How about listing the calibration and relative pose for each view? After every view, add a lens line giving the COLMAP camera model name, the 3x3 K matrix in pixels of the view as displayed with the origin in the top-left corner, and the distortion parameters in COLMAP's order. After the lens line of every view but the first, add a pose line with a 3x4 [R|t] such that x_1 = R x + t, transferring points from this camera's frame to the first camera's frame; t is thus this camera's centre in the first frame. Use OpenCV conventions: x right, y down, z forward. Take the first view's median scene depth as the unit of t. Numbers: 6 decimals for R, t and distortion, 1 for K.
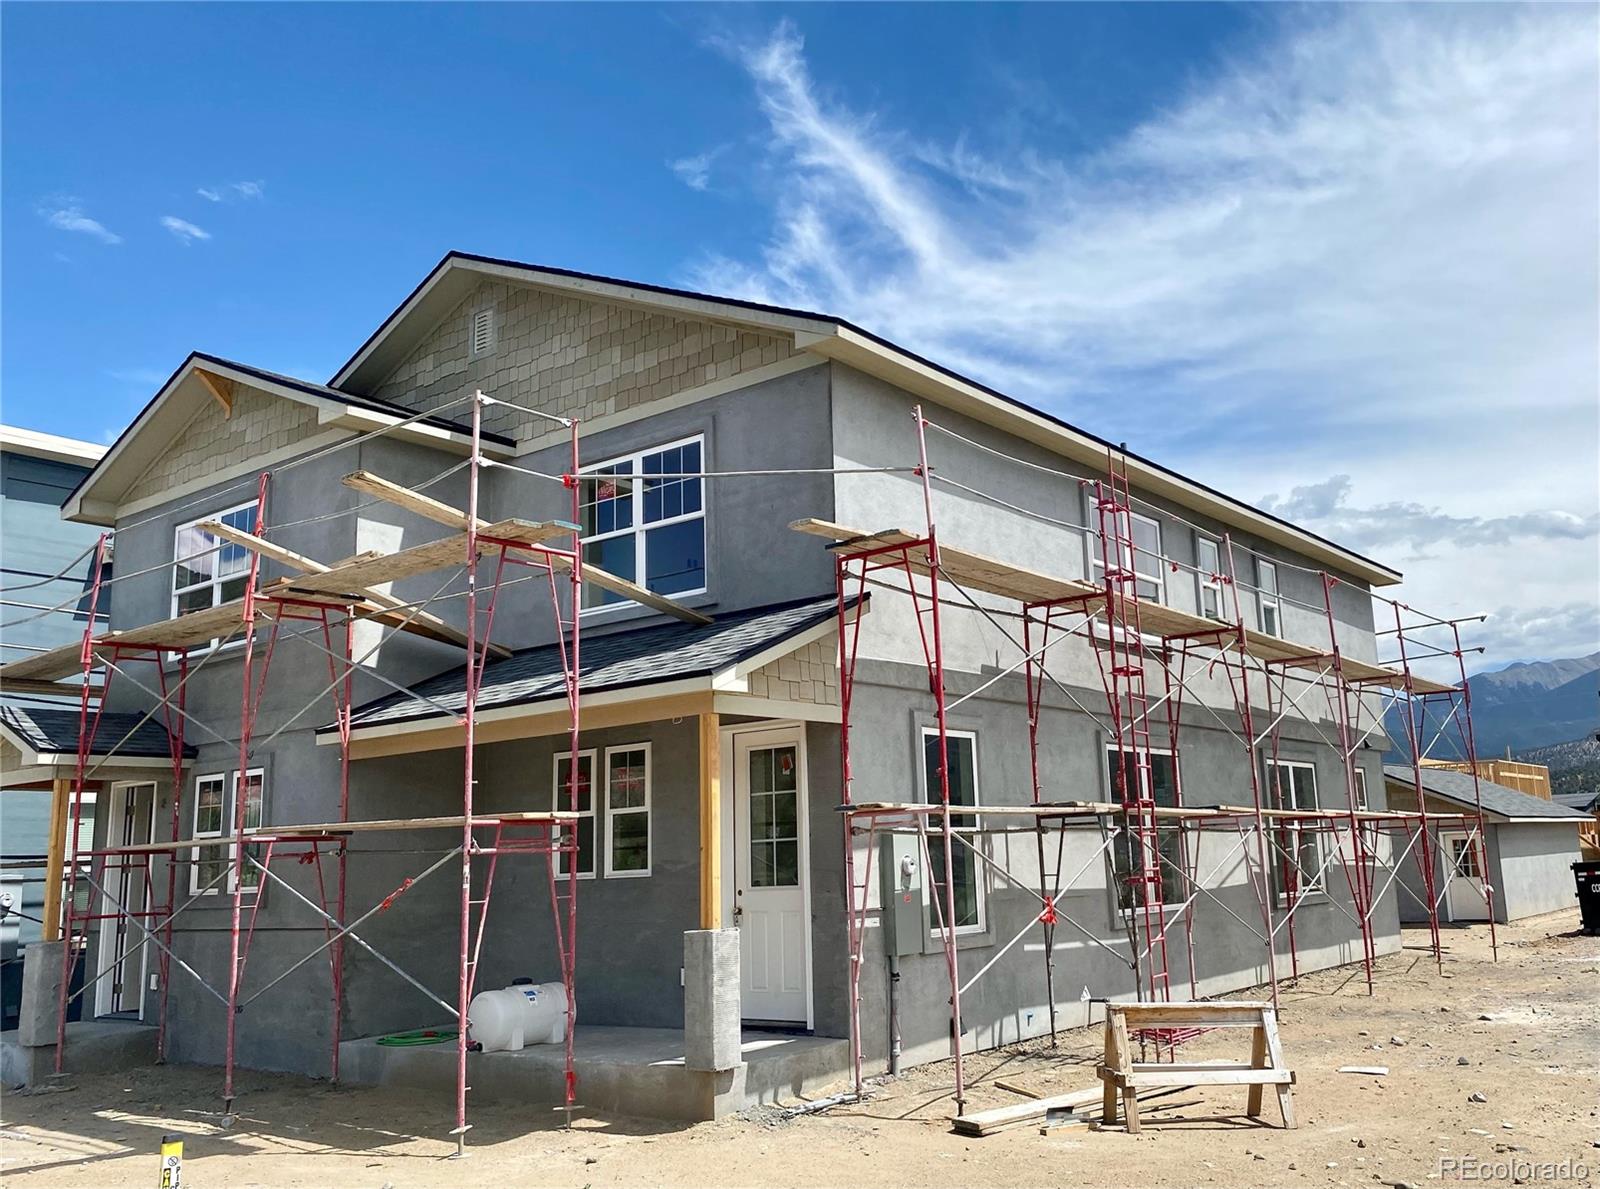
lens RADIAL K [[1437.5, 0, 800.0], [0, 1437.5, 594.5], [0, 0, 1]] dist [-0.008385, -0.003439]
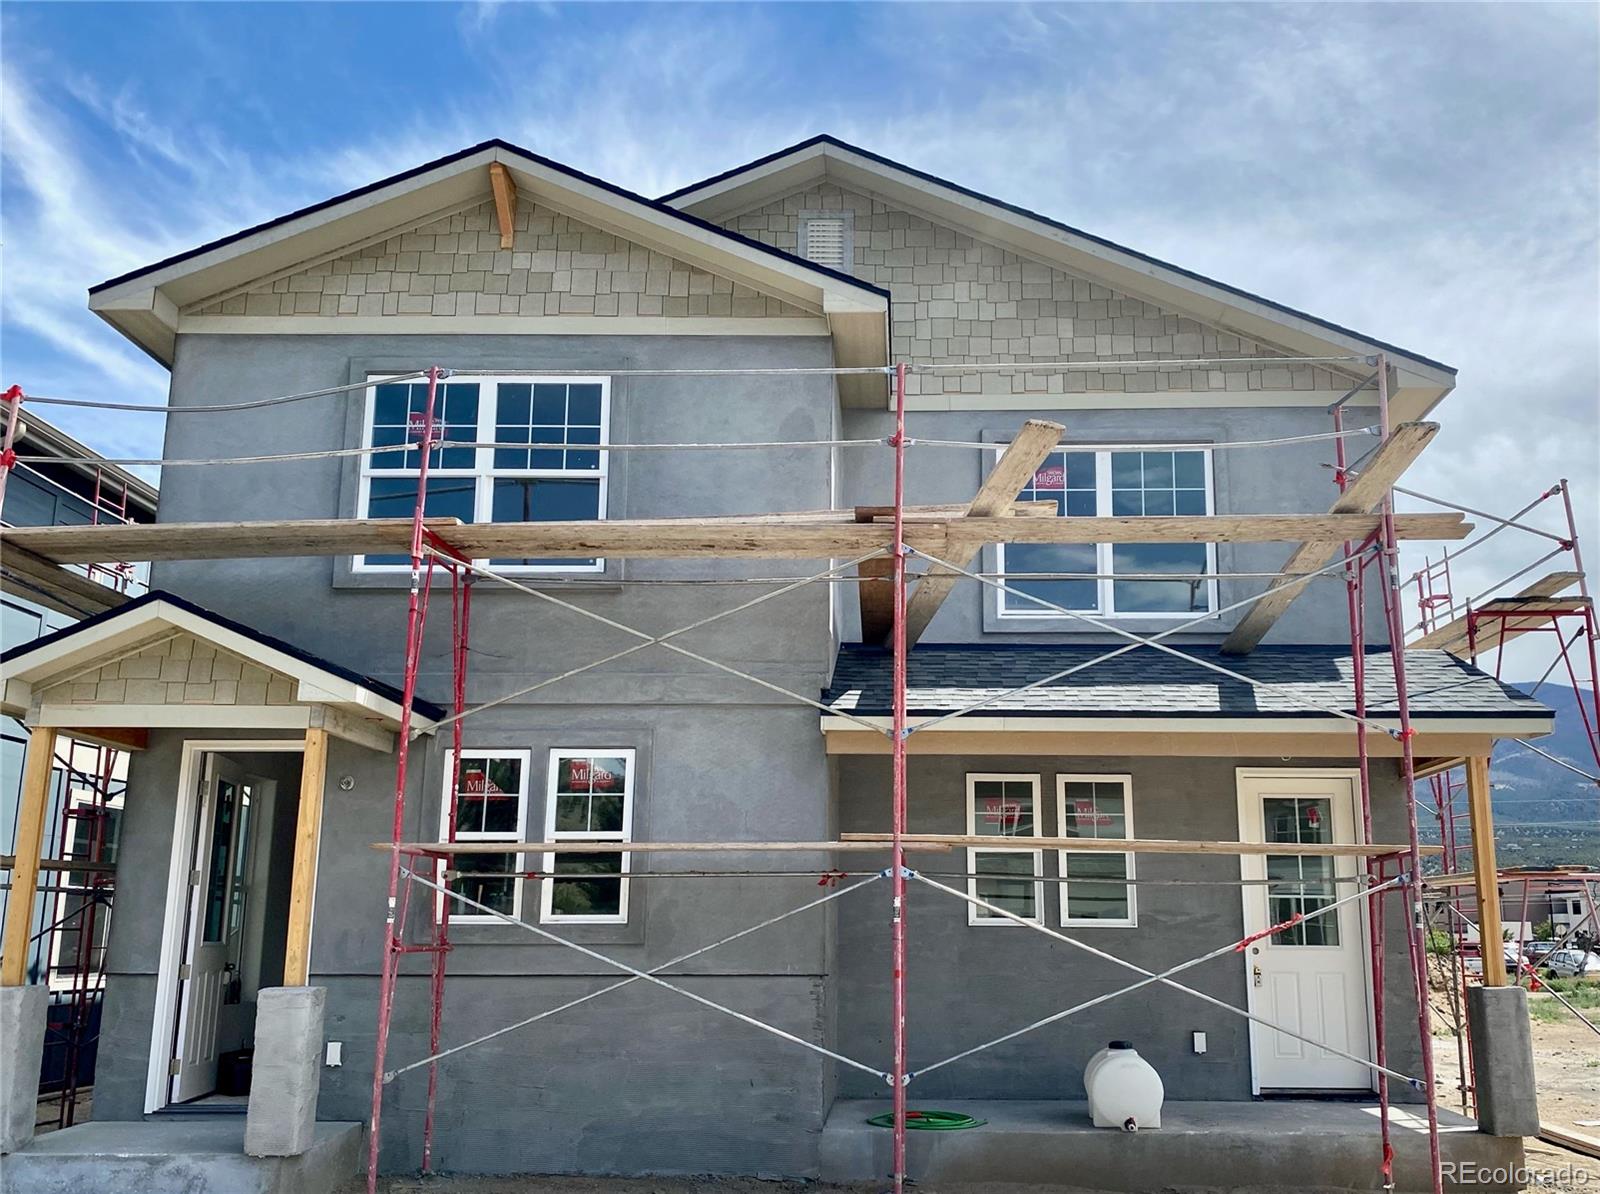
lens RADIAL K [[1528.3, 0, 799.6], [0, 1528.3, 638.5], [0, 0, 1]] dist [0.112547, -0.214133]
pose [[0.794300, 0.161259, 0.585732, -0.763773], [-0.148642, 0.986410, -0.070000, 0.107069], [-0.589060, -0.031464, 0.807476, 0.331699]]
